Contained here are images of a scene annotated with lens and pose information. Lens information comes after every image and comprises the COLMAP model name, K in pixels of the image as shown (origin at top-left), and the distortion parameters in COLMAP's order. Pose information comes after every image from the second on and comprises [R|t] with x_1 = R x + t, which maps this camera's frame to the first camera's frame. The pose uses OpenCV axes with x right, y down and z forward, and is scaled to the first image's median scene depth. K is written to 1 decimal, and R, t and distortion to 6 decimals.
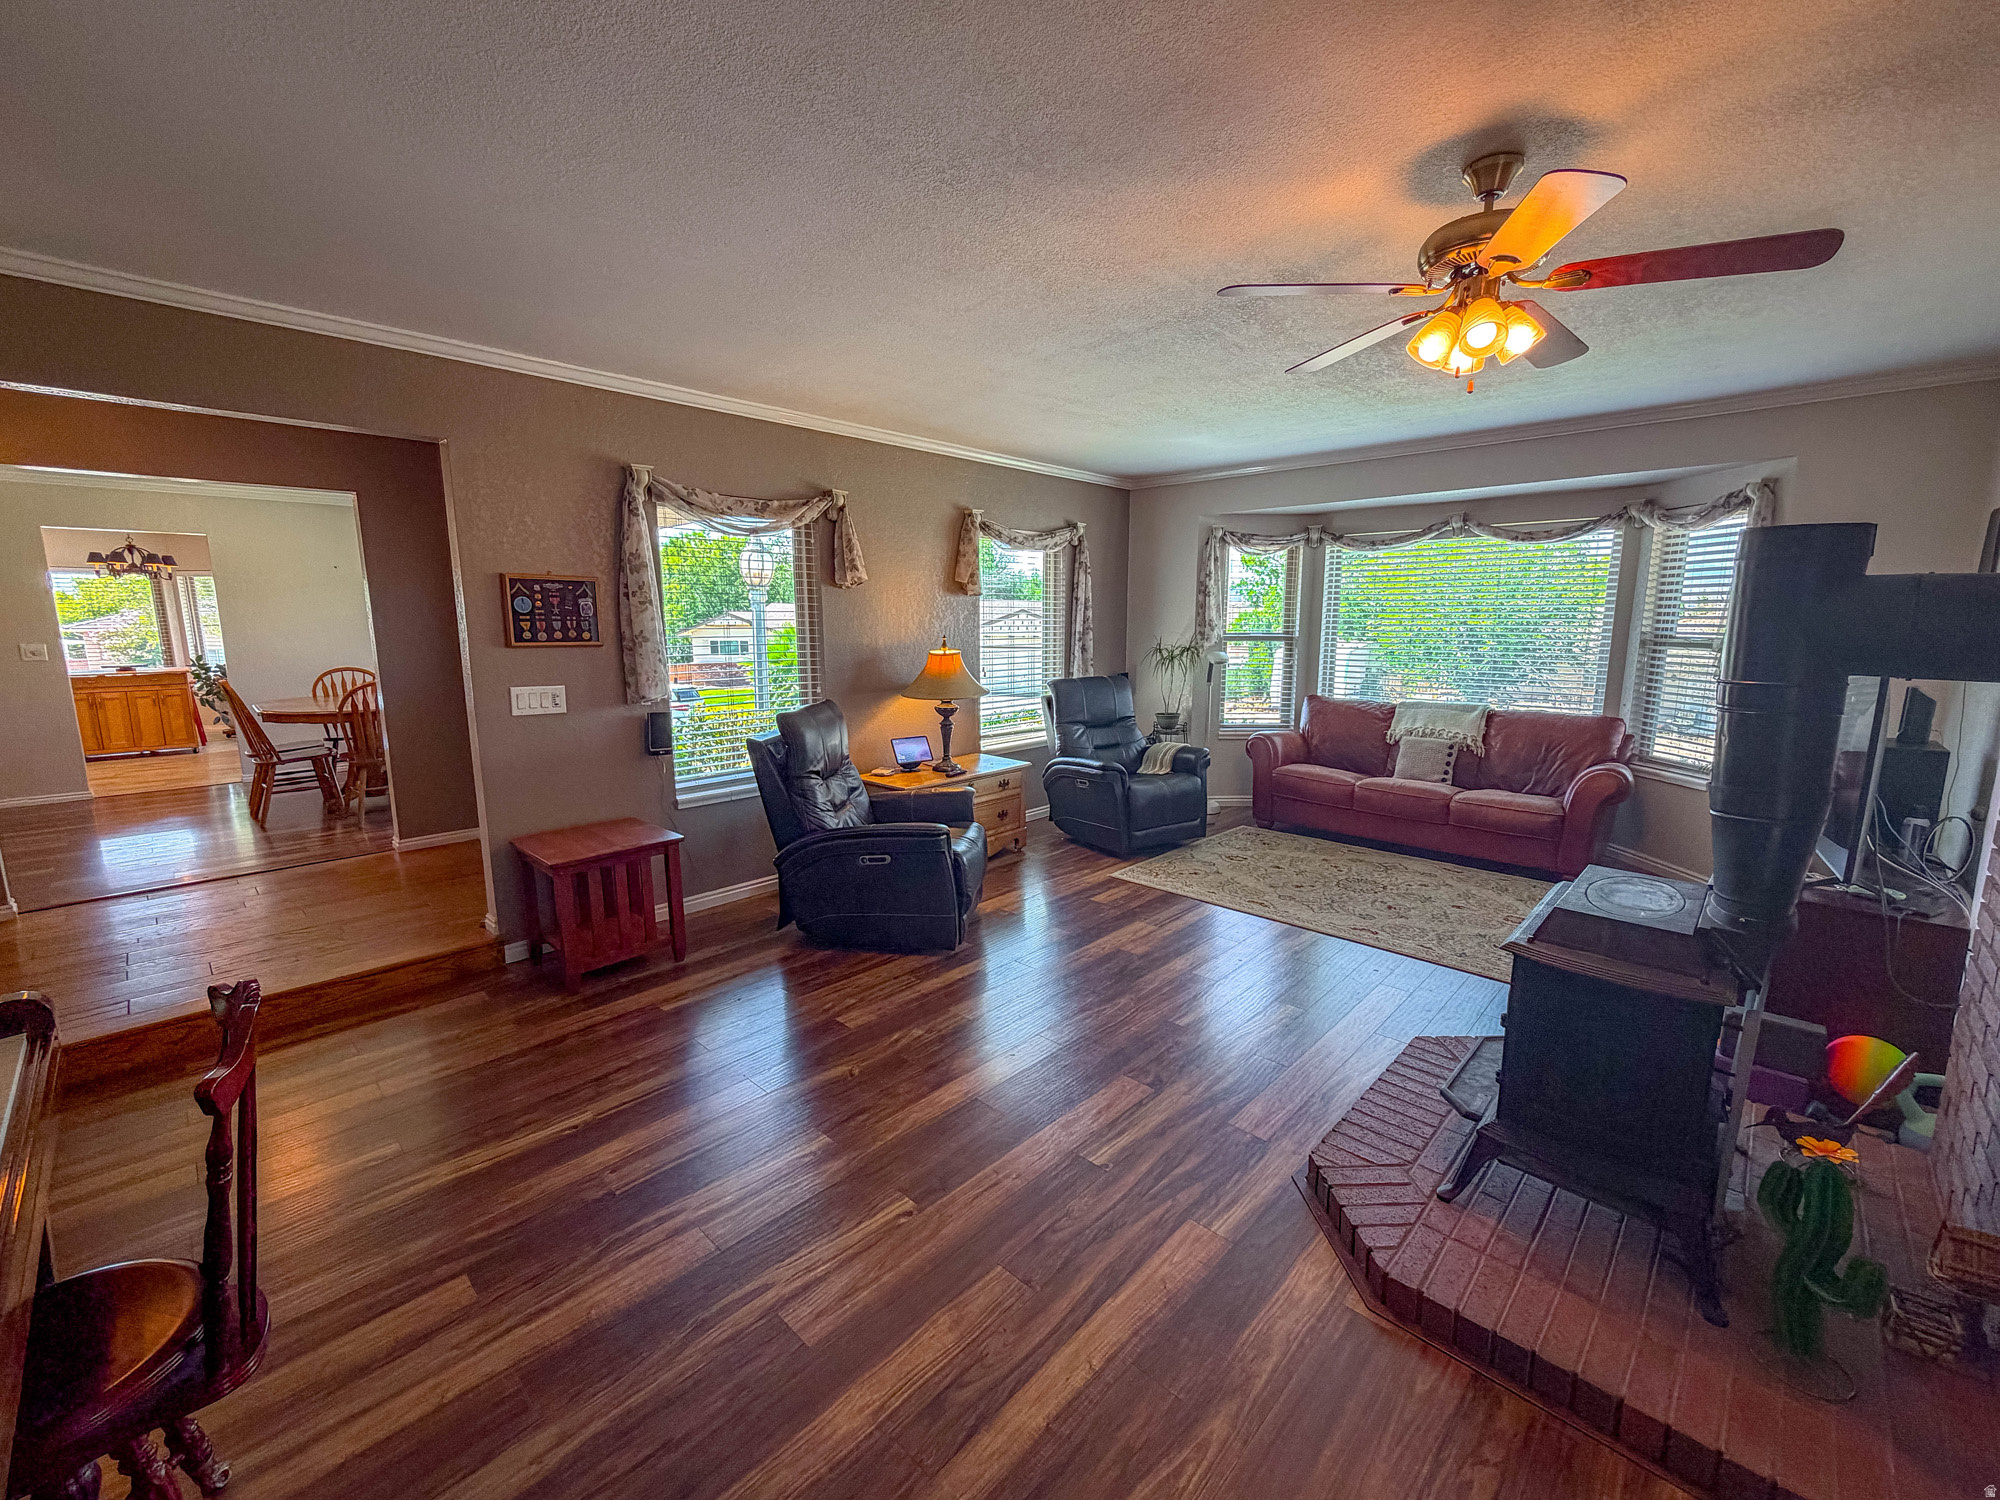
lens RADIAL K [[809.6, 0, 997.4], [0, 809.6, 749.9], [0, 0, 1]] dist [-0.000961, 0.000466]
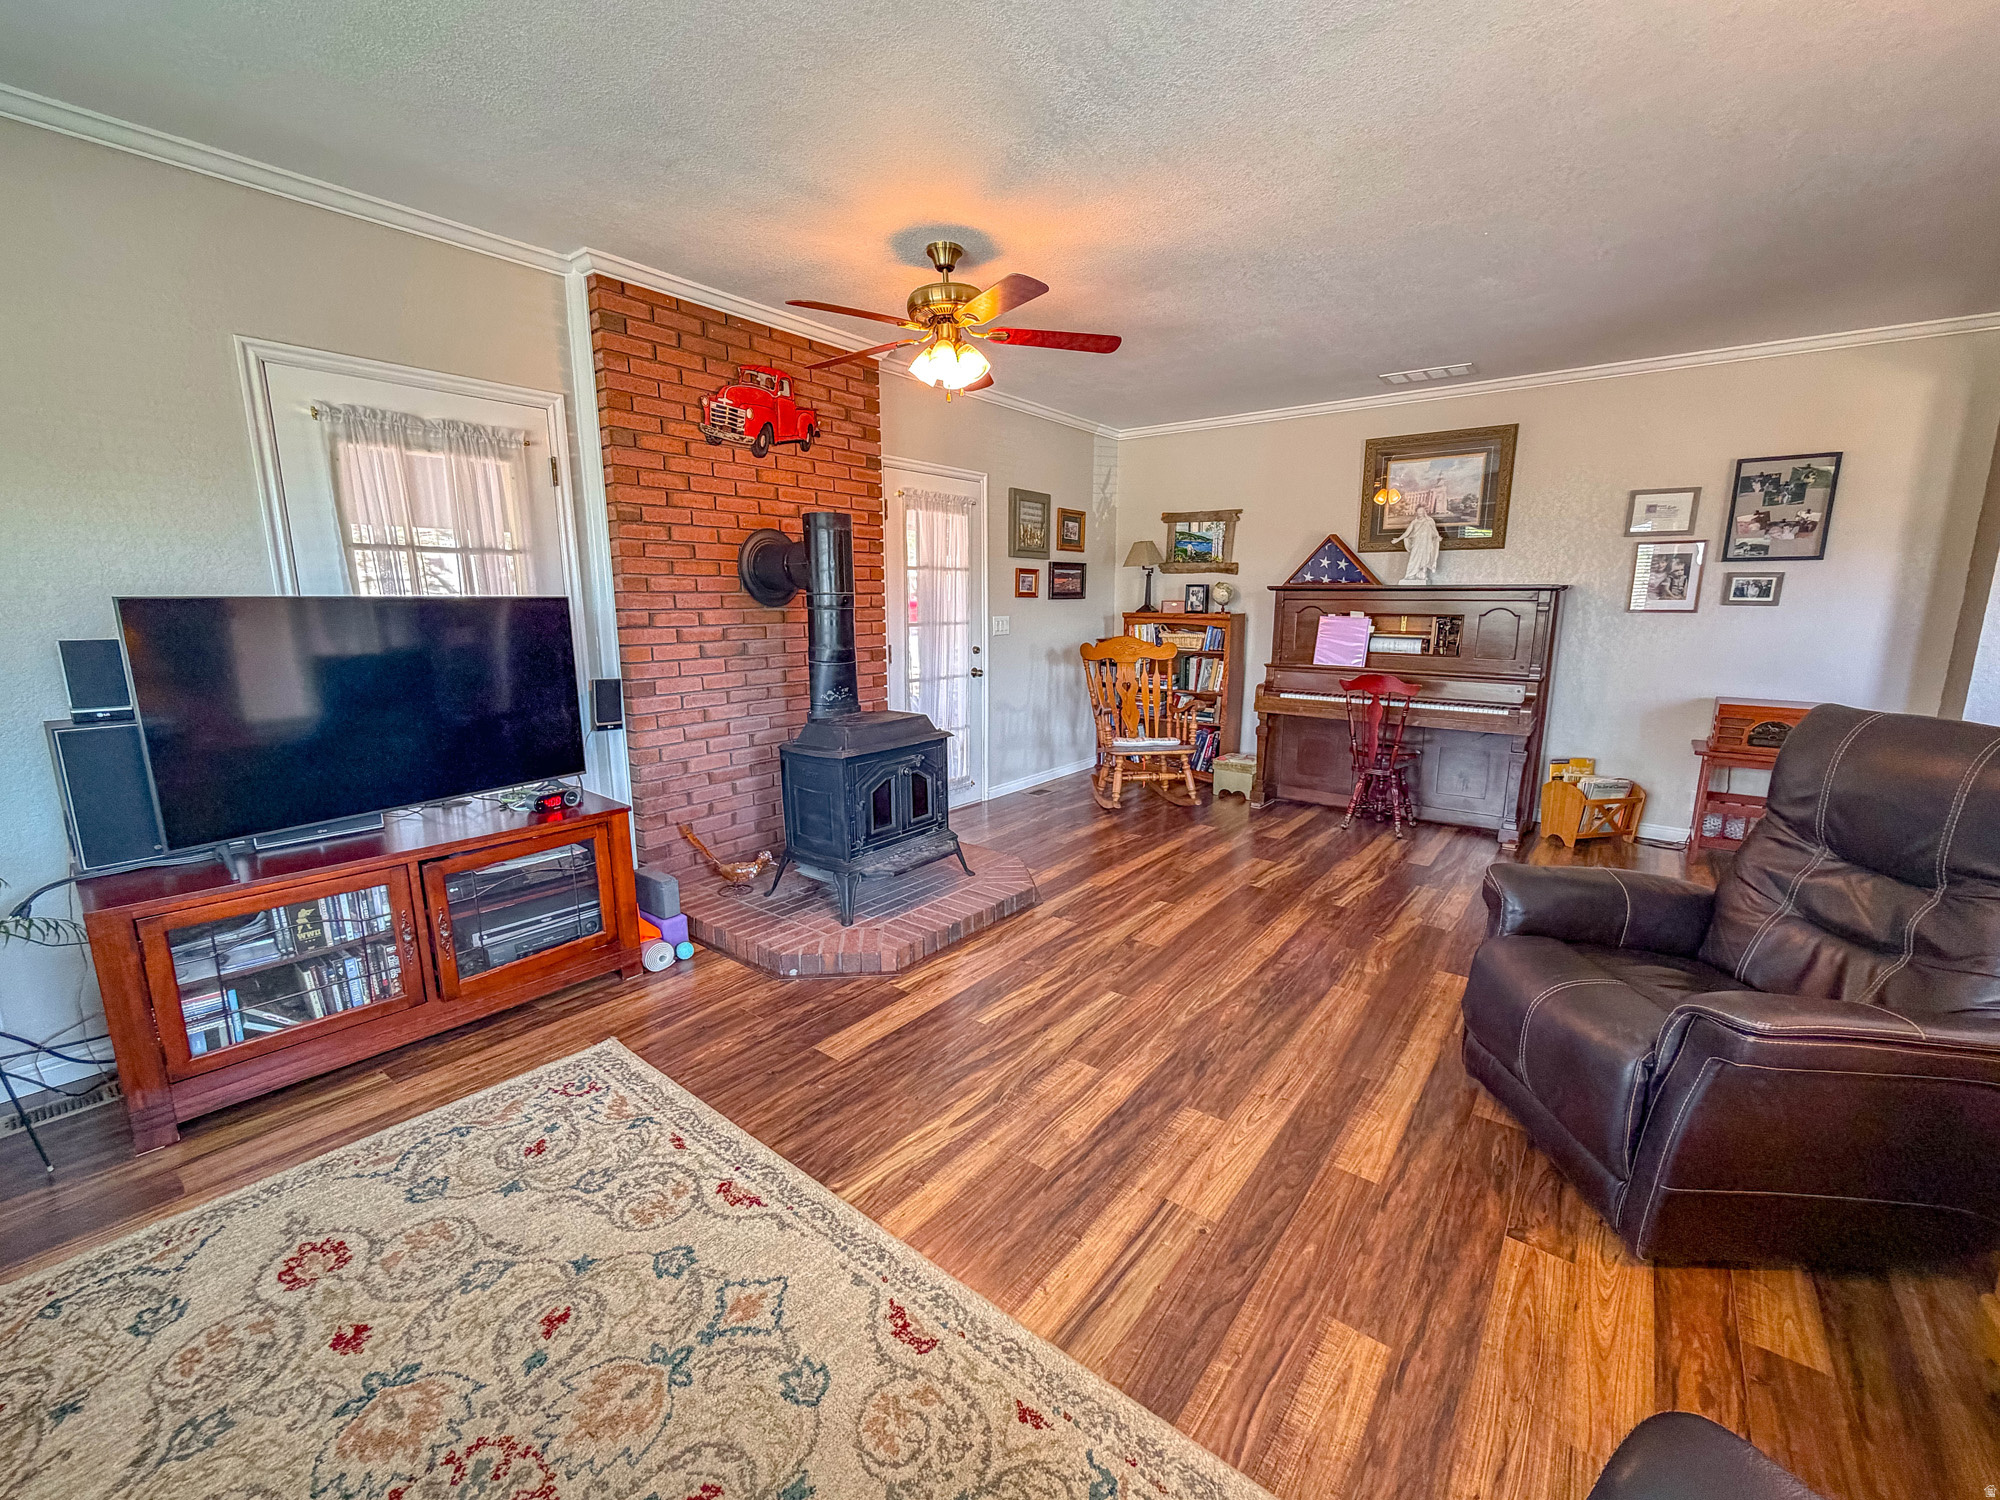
lens RADIAL K [[809.6, 0, 1006.8], [0, 809.6, 751.5], [0, 0, 1]] dist [-0.000961, 0.000466]
pose [[-0.994073, 0.021781, -0.106511, 0.261115], [-0.016291, 0.938817, 0.344030, -0.140530], [0.107487, 0.343726, -0.932898, 1.041961]]
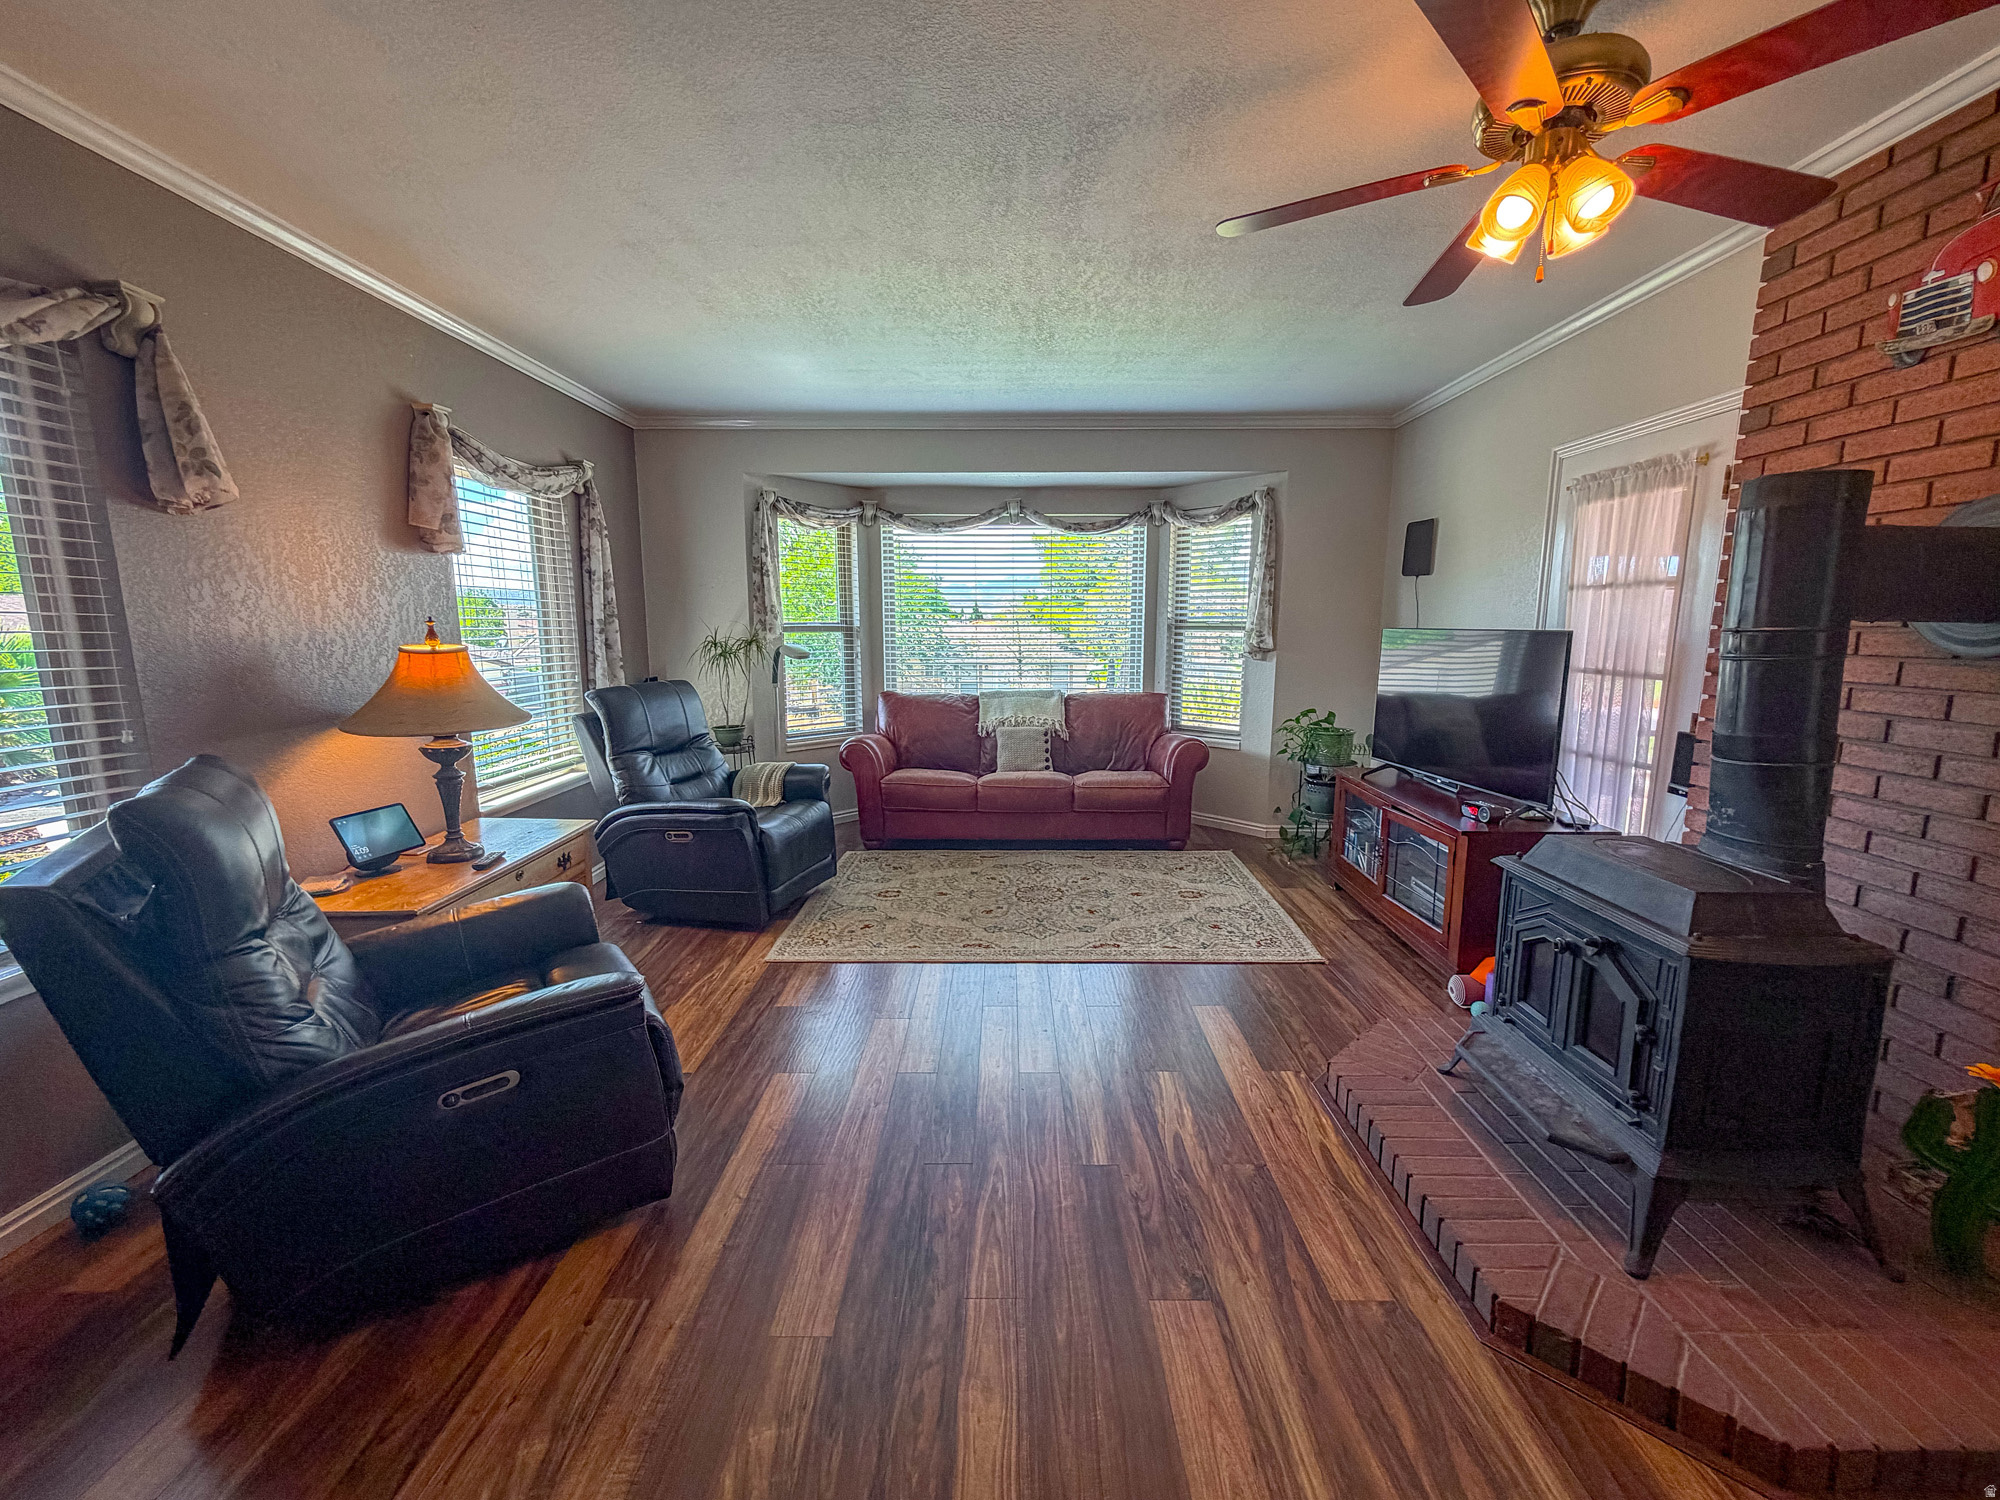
lens RADIAL K [[809.6, 0, 1002.0], [0, 809.6, 748.6], [0, 0, 1]] dist [-0.000961, 0.000466]
pose [[0.725247, -0.105268, 0.680394, -0.159233], [0.111379, 0.993164, 0.034937, -0.026815], [-0.679420, 0.050443, 0.732014, 0.317330]]
